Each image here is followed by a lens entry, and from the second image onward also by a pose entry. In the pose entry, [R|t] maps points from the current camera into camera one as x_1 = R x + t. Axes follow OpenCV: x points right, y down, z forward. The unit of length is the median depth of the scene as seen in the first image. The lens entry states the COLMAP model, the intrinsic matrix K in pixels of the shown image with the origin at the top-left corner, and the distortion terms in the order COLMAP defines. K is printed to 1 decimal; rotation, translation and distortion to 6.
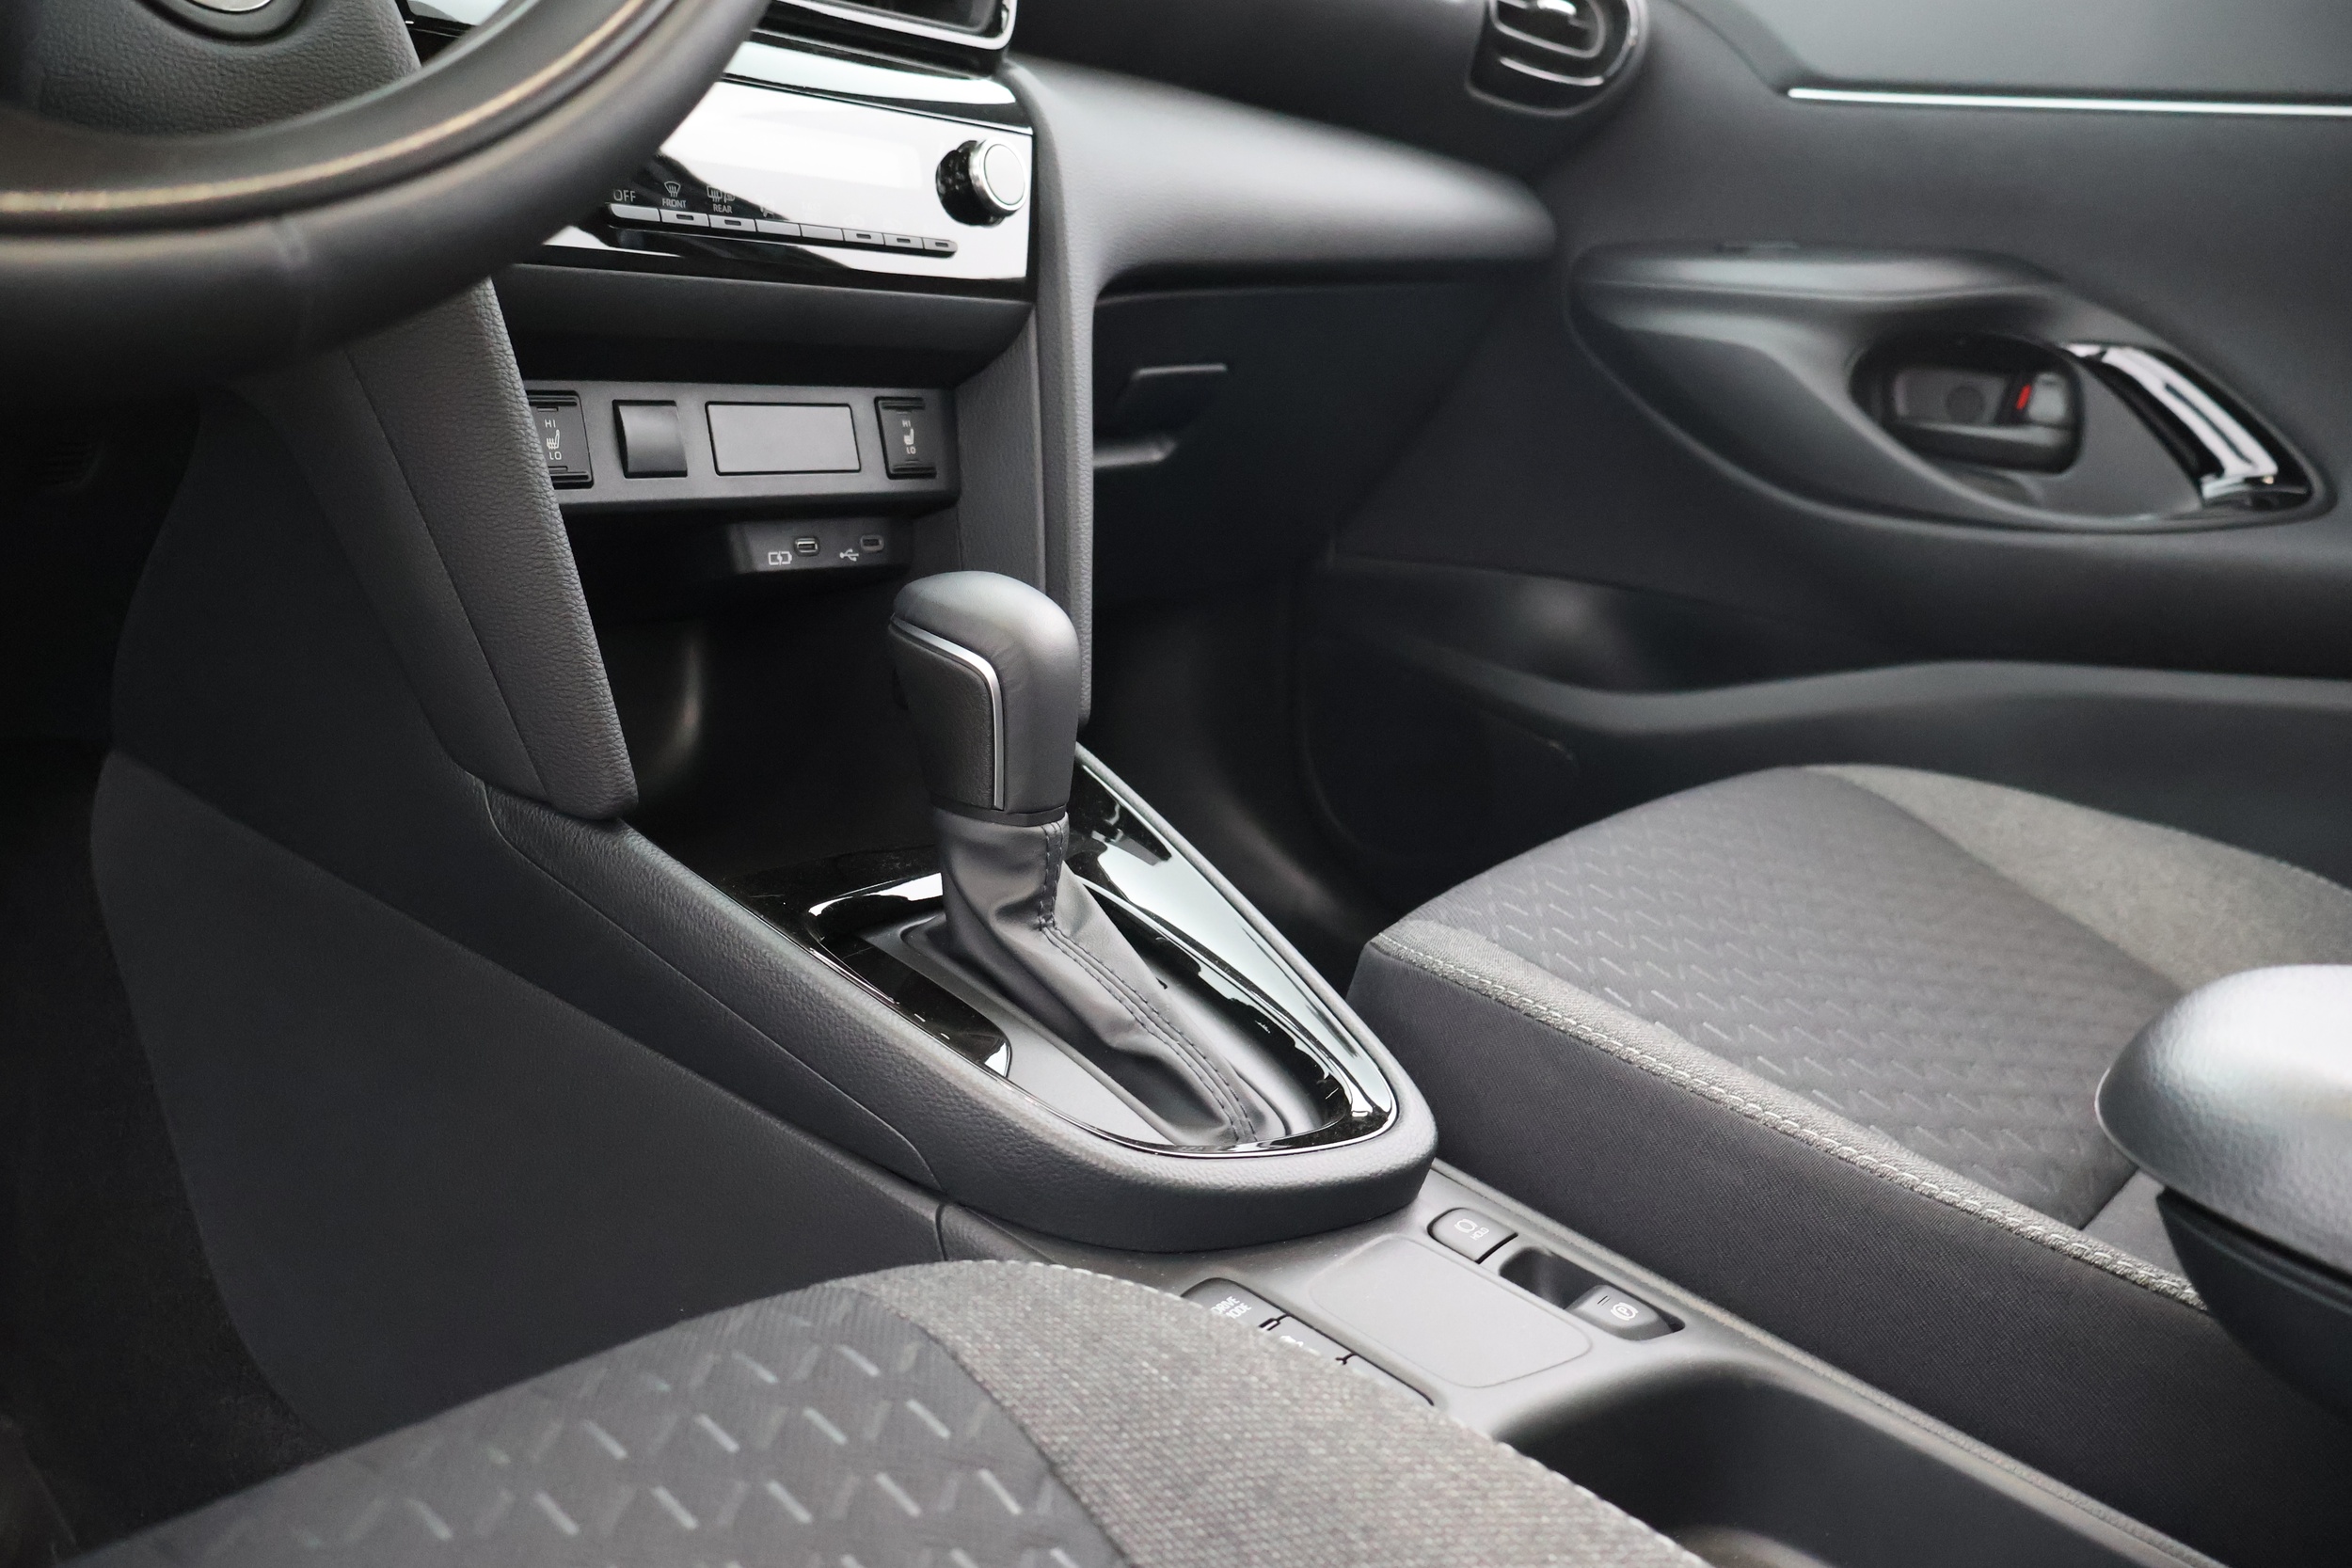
lens RADIAL K [[1910.6, 0, 1176.0], [0, 1910.6, 784.0], [0, 0, 1]] dist [0.001934, -0.000630]
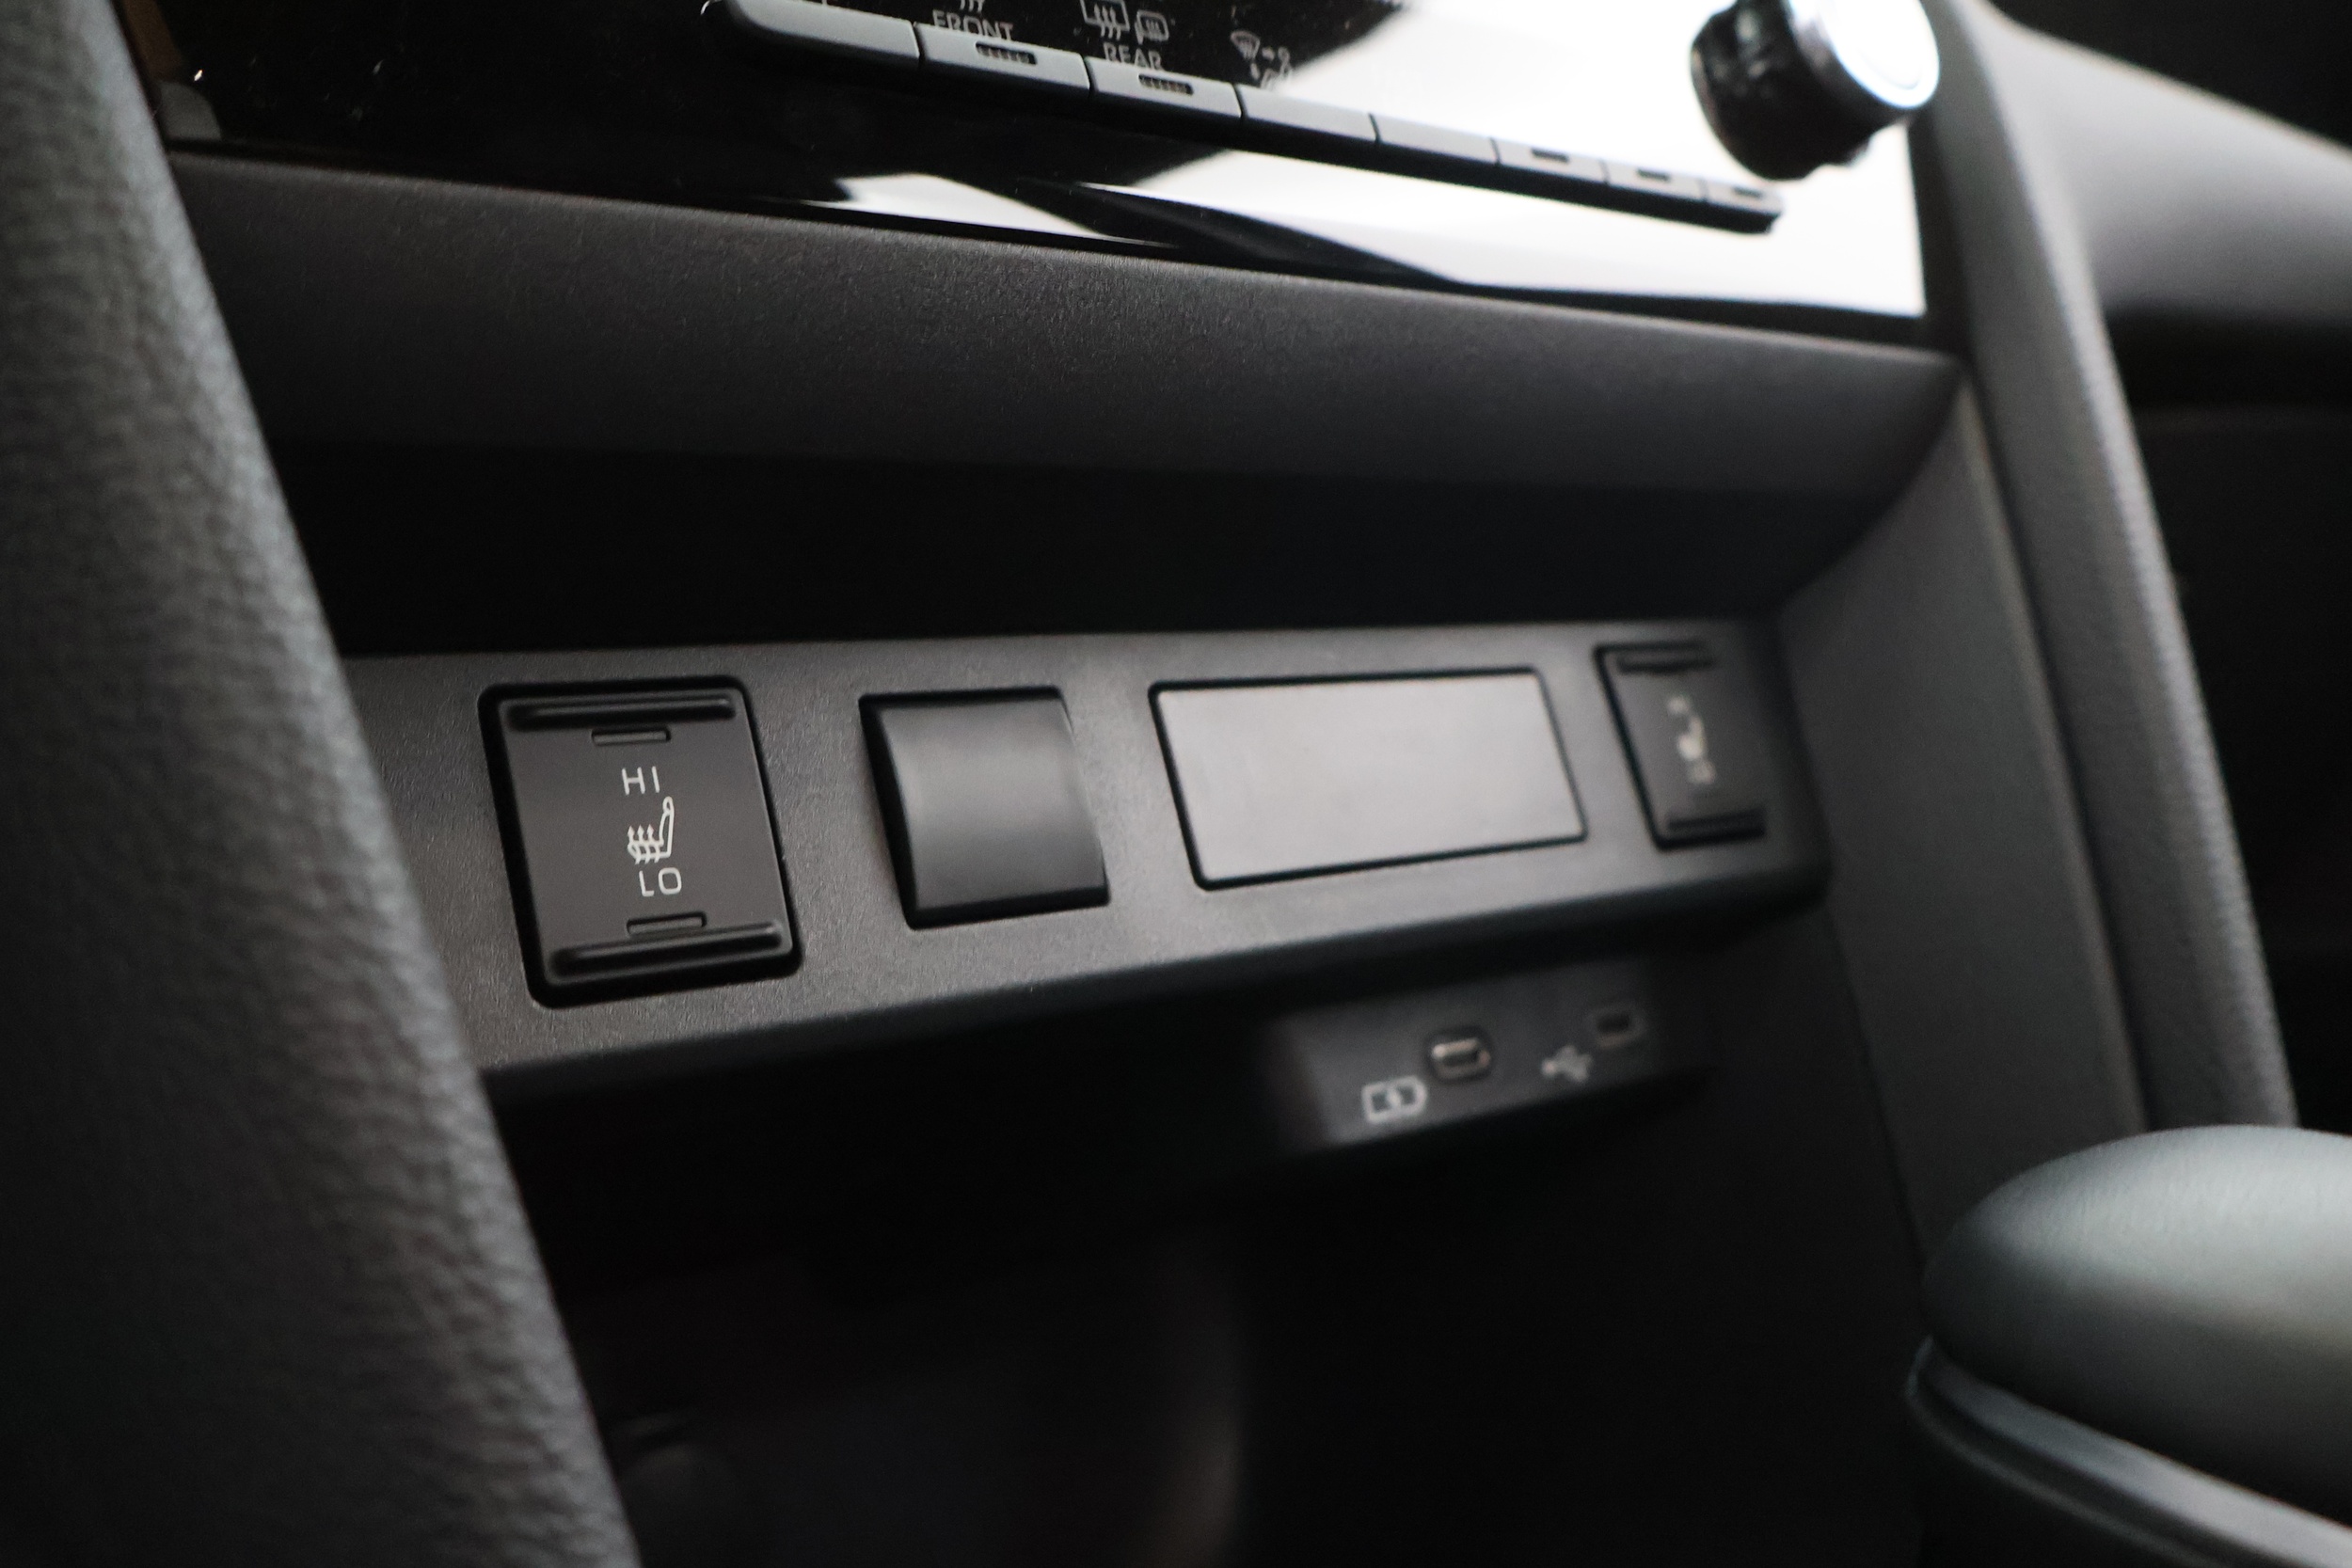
lens RADIAL K [[1946.6, 0, 1176.0], [0, 1946.6, 784.0], [0, 0, 1]] dist [-0.012268, -0.000532]
pose [[0.954027, -0.142790, -0.263521, -0.139504], [0.079831, 0.968521, -0.235783, -0.091754], [0.288894, 0.203906, 0.935394, 0.622449]]
